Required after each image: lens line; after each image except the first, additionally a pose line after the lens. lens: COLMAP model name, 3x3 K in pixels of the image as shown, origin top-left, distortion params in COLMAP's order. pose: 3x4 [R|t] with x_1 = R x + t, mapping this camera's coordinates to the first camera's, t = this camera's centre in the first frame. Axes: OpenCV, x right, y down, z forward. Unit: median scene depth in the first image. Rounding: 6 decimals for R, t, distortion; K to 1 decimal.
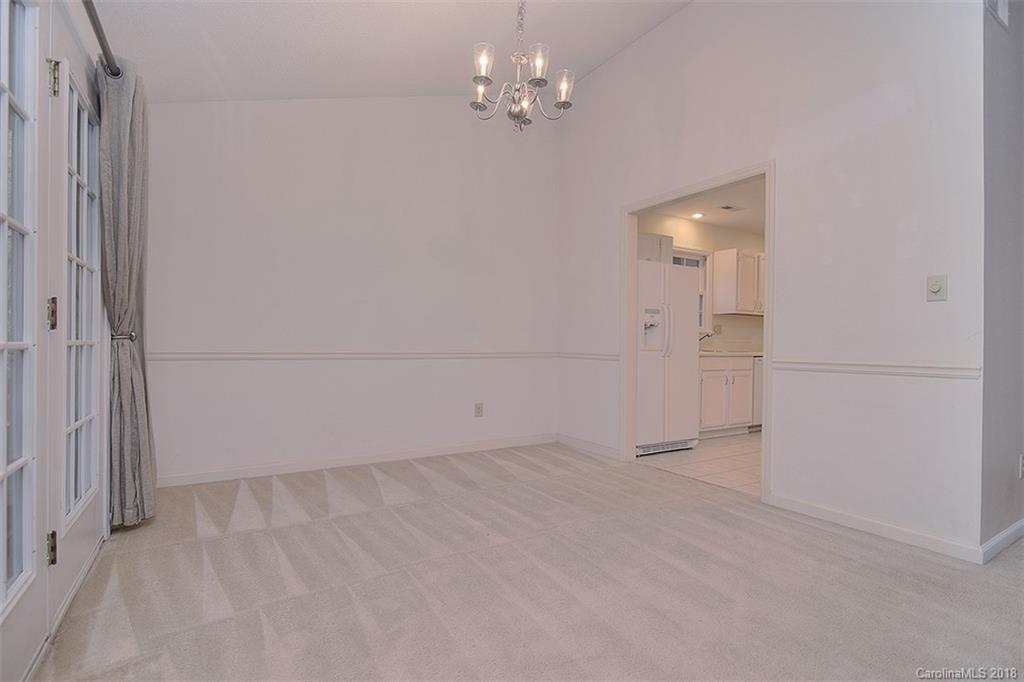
lens RADIAL K [[497.3, 0, 512.0], [0, 497.3, 341.0], [0, 0, 1]] dist [-0.001353, -0.000132]
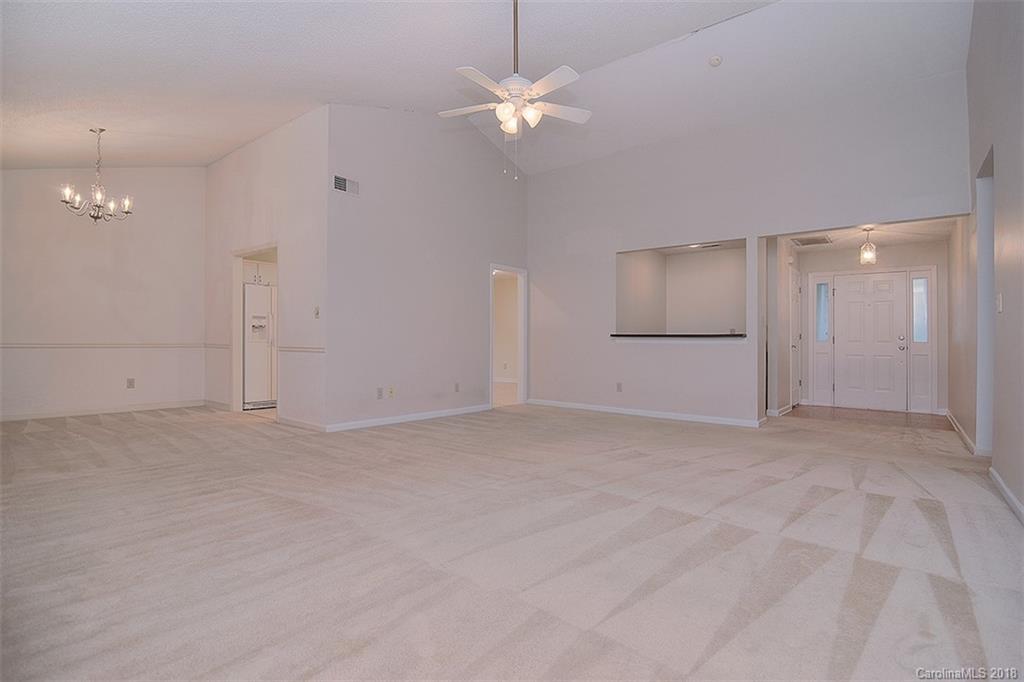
lens RADIAL K [[497.3, 0, 512.0], [0, 497.3, 341.0], [0, 0, 1]] dist [-0.001353, -0.000132]
pose [[0.937675, -0.001599, 0.347510, 0.478133], [-0.000277, 0.999986, 0.005349, 0.006853], [-0.347513, -0.005112, 0.937661, -0.758749]]
